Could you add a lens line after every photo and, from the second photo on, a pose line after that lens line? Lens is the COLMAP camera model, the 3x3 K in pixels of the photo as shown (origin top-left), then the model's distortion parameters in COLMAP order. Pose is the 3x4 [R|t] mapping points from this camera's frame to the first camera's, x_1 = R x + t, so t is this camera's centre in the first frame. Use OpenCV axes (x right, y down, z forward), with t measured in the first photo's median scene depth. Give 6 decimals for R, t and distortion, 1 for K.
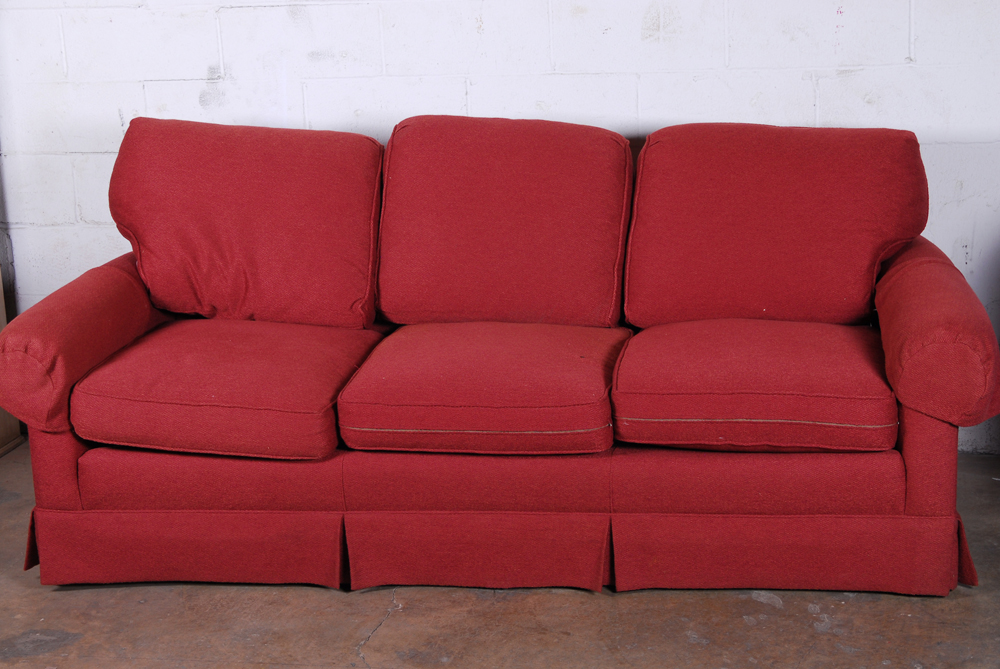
lens RADIAL K [[1924.7, 0, 490.7], [0, 1924.7, 333.4], [0, 0, 1]] dist [0.081994, 0.000000]
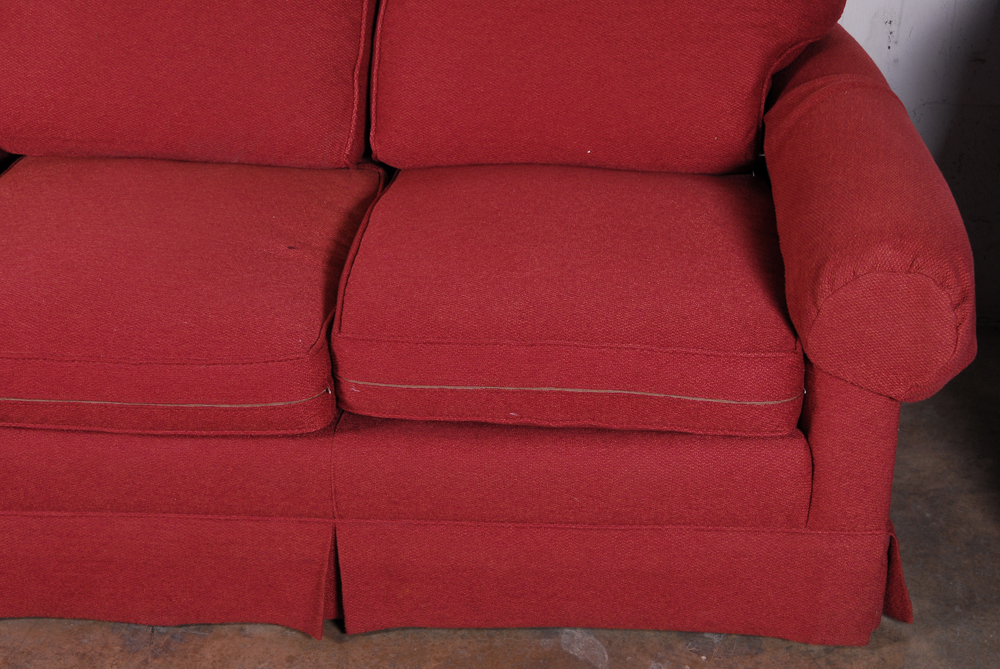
lens RADIAL K [[1814.6, 0, 500.6], [0, 1814.6, 336.6], [0, 0, 1]] dist [0.051233, 0.000000]
pose [[0.995695, -0.014996, 0.091467, 0.063125], [-0.006043, 0.974223, 0.225504, -0.094567], [-0.092491, -0.225086, 0.969939, 0.450003]]
